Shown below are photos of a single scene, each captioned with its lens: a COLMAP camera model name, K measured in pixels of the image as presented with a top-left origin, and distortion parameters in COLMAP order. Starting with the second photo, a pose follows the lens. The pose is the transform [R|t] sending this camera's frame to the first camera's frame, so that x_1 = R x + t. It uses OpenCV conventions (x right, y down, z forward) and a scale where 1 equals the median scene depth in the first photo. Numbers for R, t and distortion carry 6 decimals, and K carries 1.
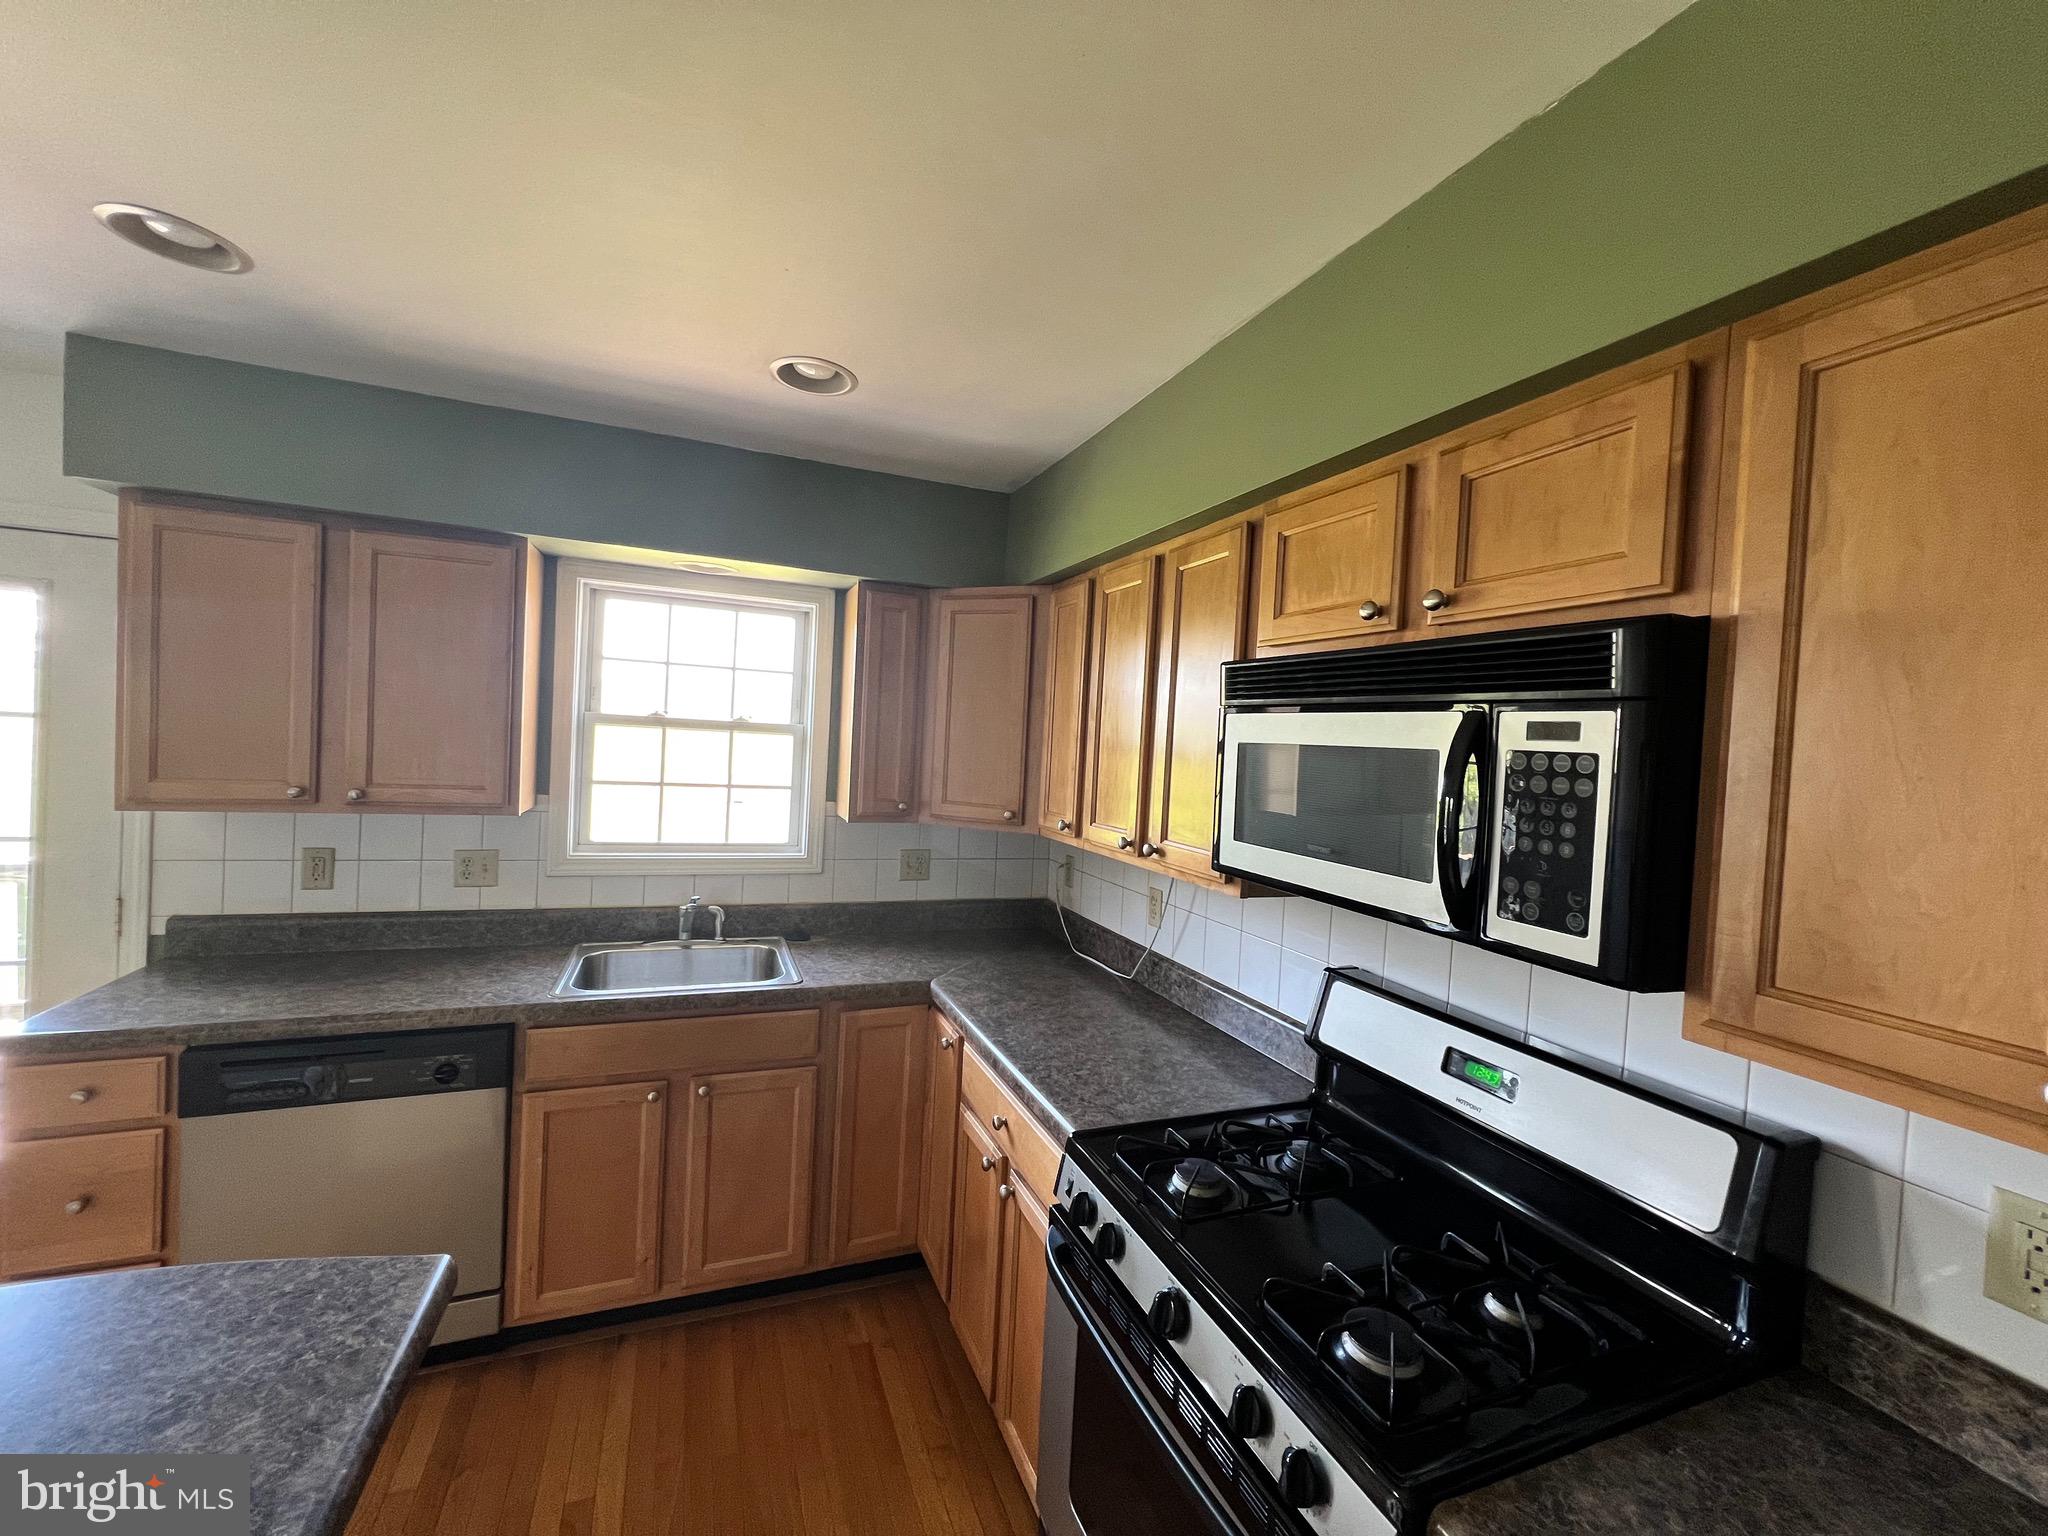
lens RADIAL K [[819.7, 0, 1020.9], [0, 819.7, 759.8], [0, 0, 1]] dist [-0.001092, 0.000254]
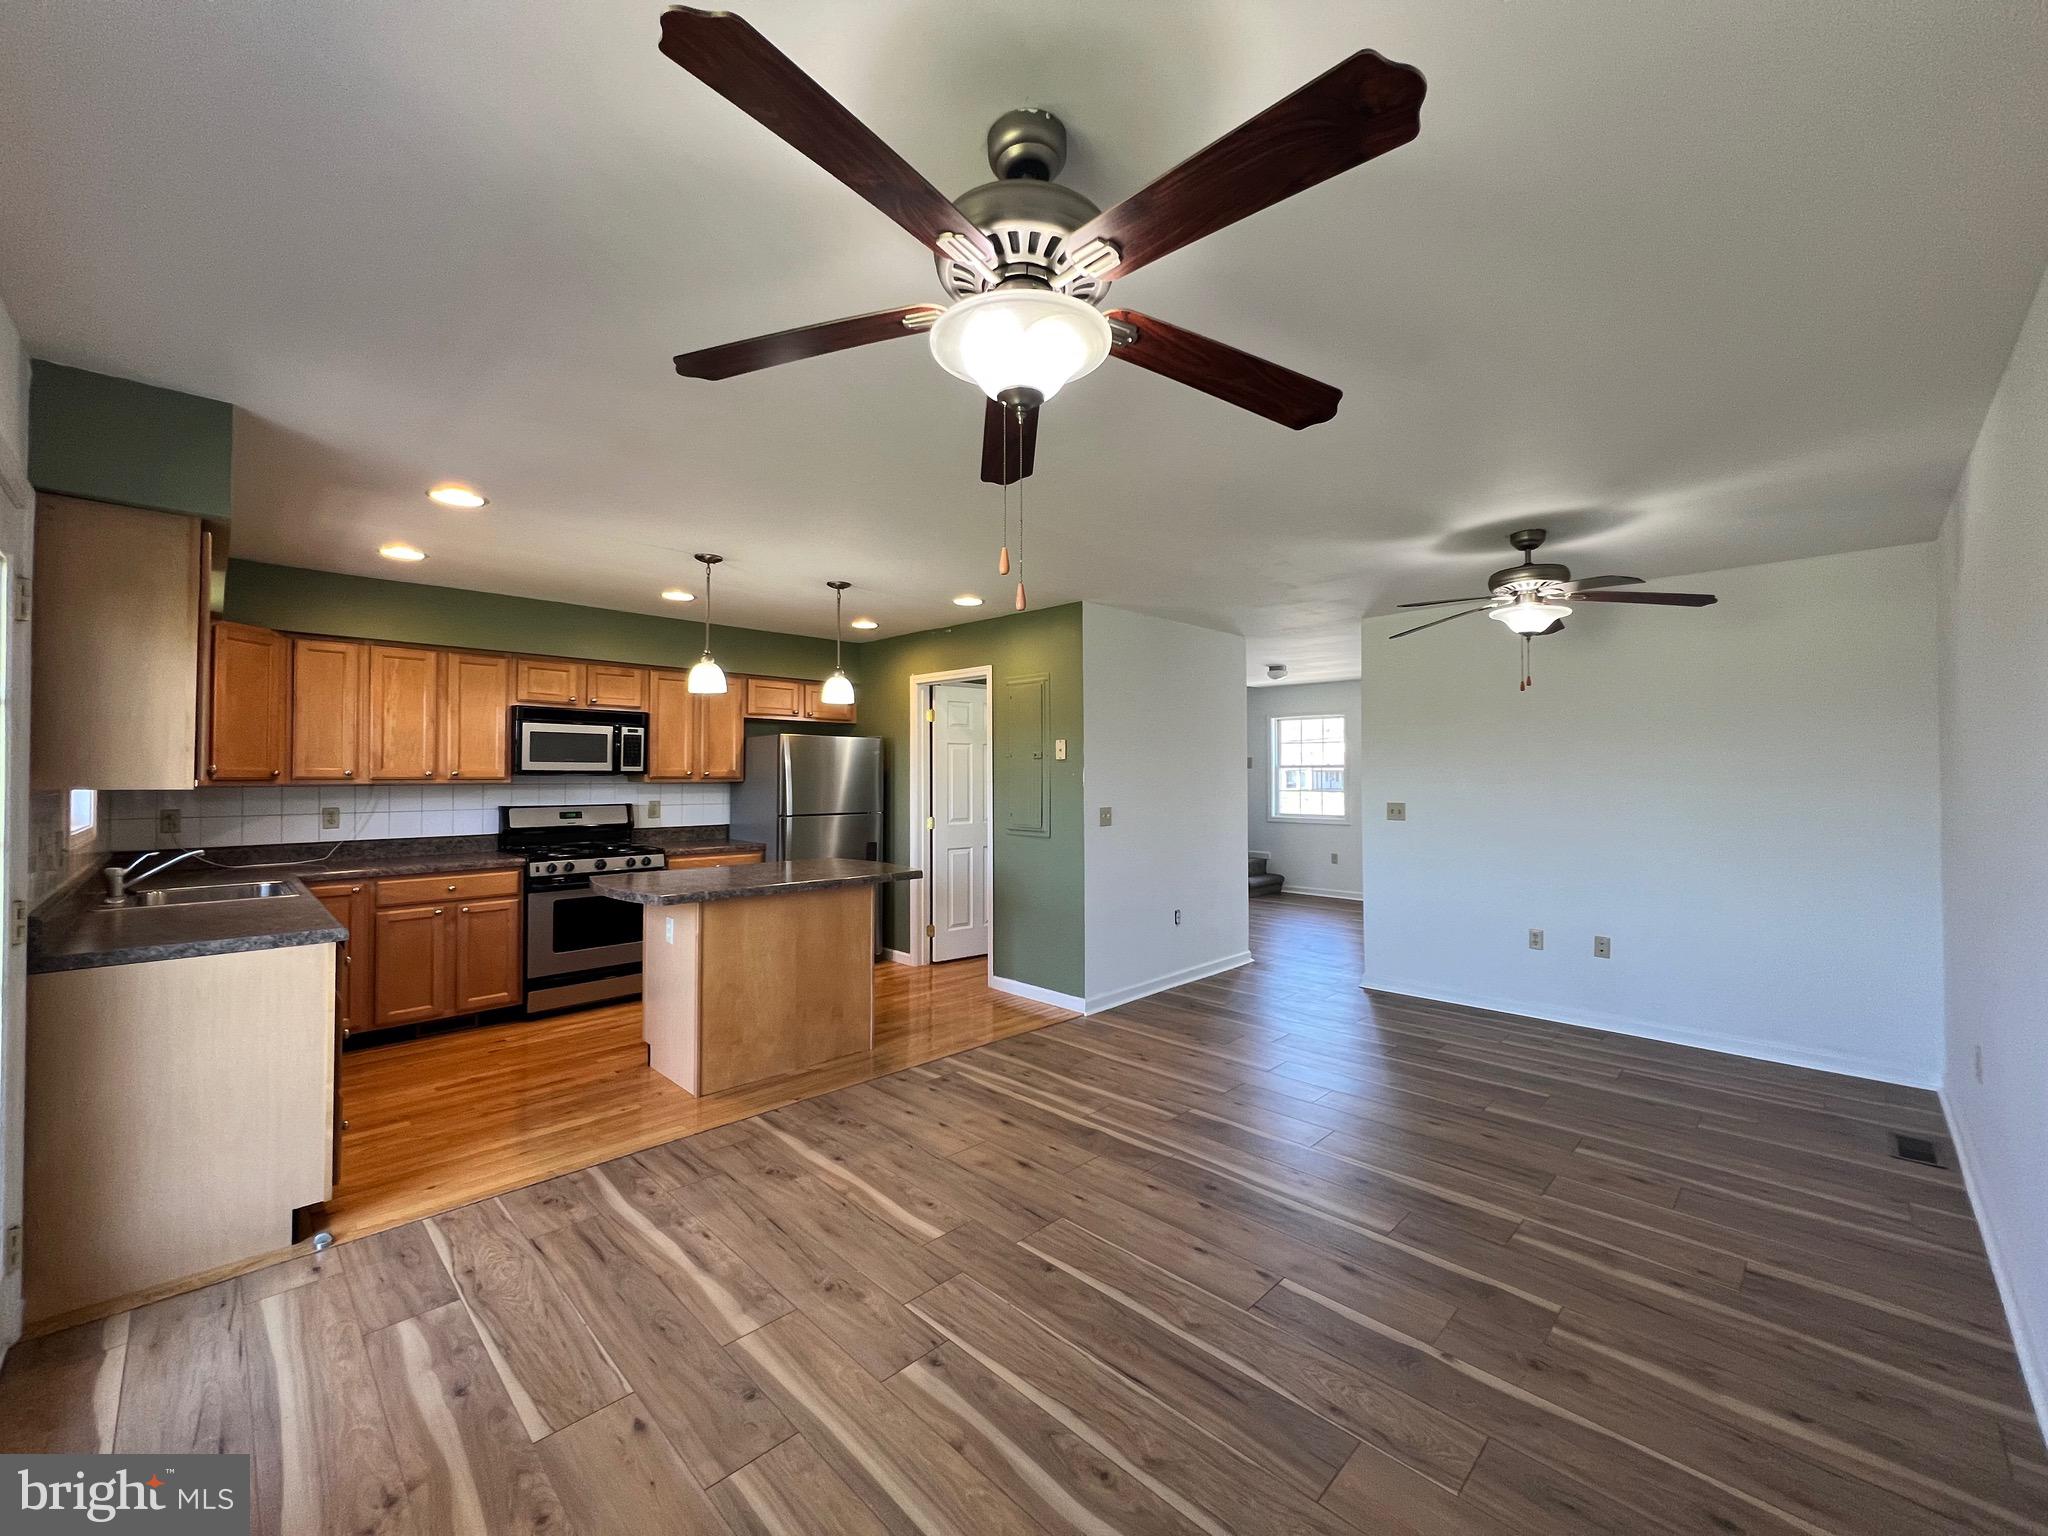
lens RADIAL K [[819.7, 0, 1019.7], [0, 819.7, 762.0], [0, 0, 1]] dist [-0.001092, 0.000254]
pose [[-0.391664, -0.037892, 0.919328, -2.540081], [-0.000041, 0.999152, 0.041164, -0.024363], [-0.920108, 0.016085, -0.391333, 0.354901]]
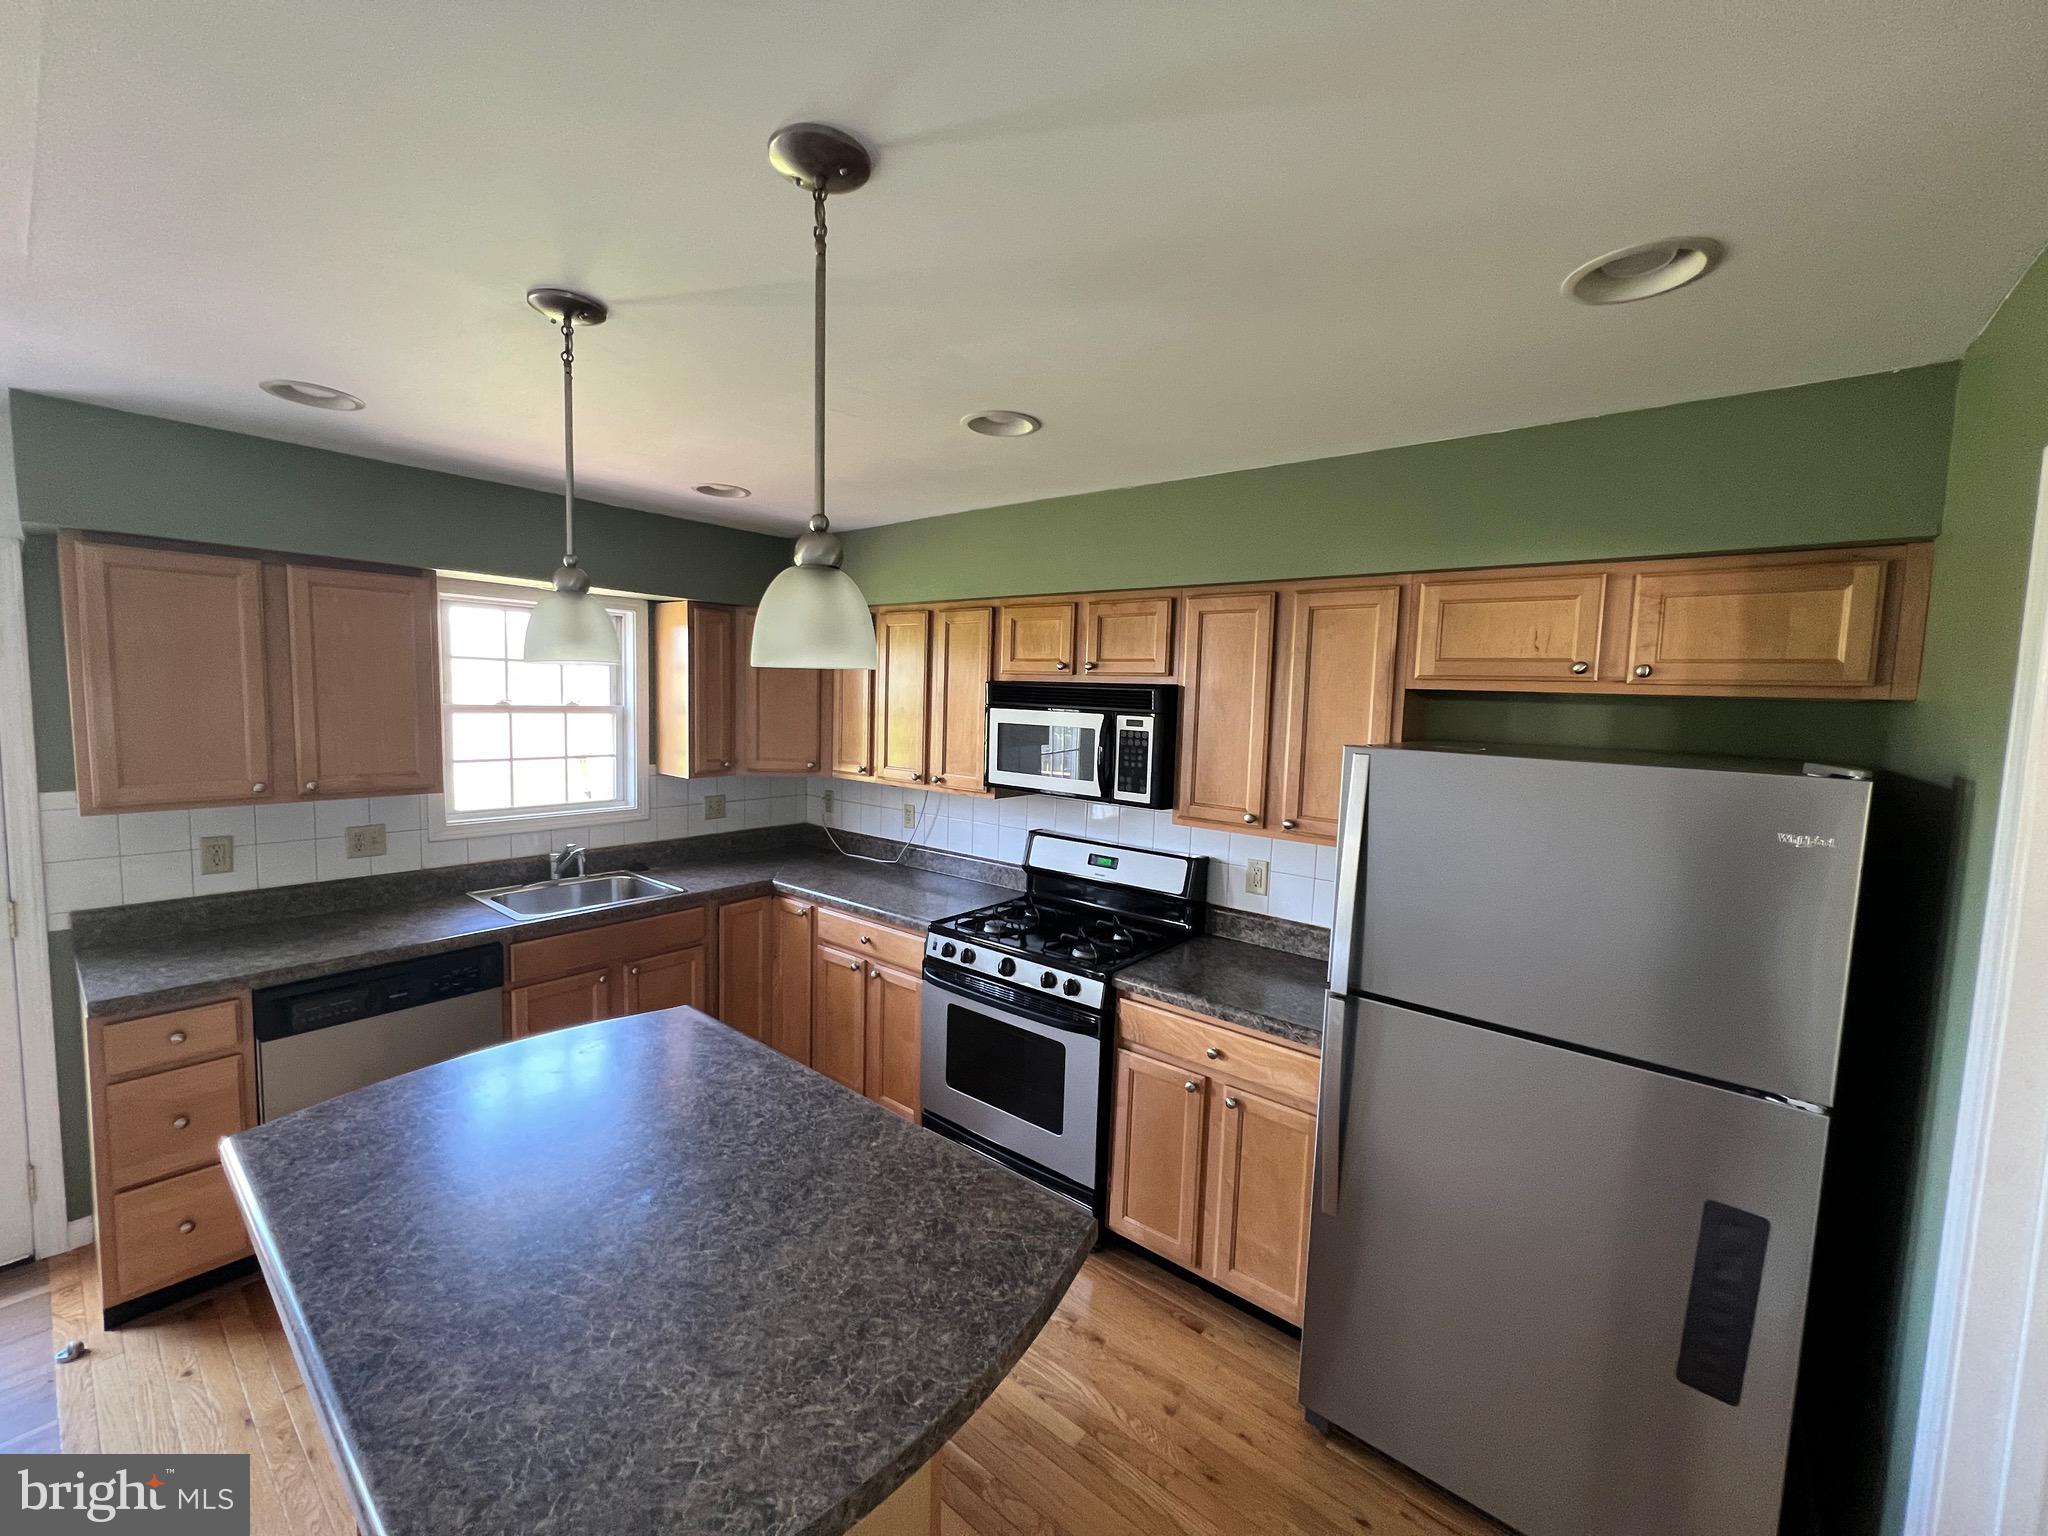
lens RADIAL K [[819.7, 0, 1020.5], [0, 819.7, 763.1], [0, 0, 1]] dist [-0.001092, 0.000254]
pose [[0.873174, -0.068469, 0.482575, -0.492067], [0.026530, 0.995293, 0.093213, -0.079466], [-0.486685, -0.068588, 0.870881, -0.589193]]
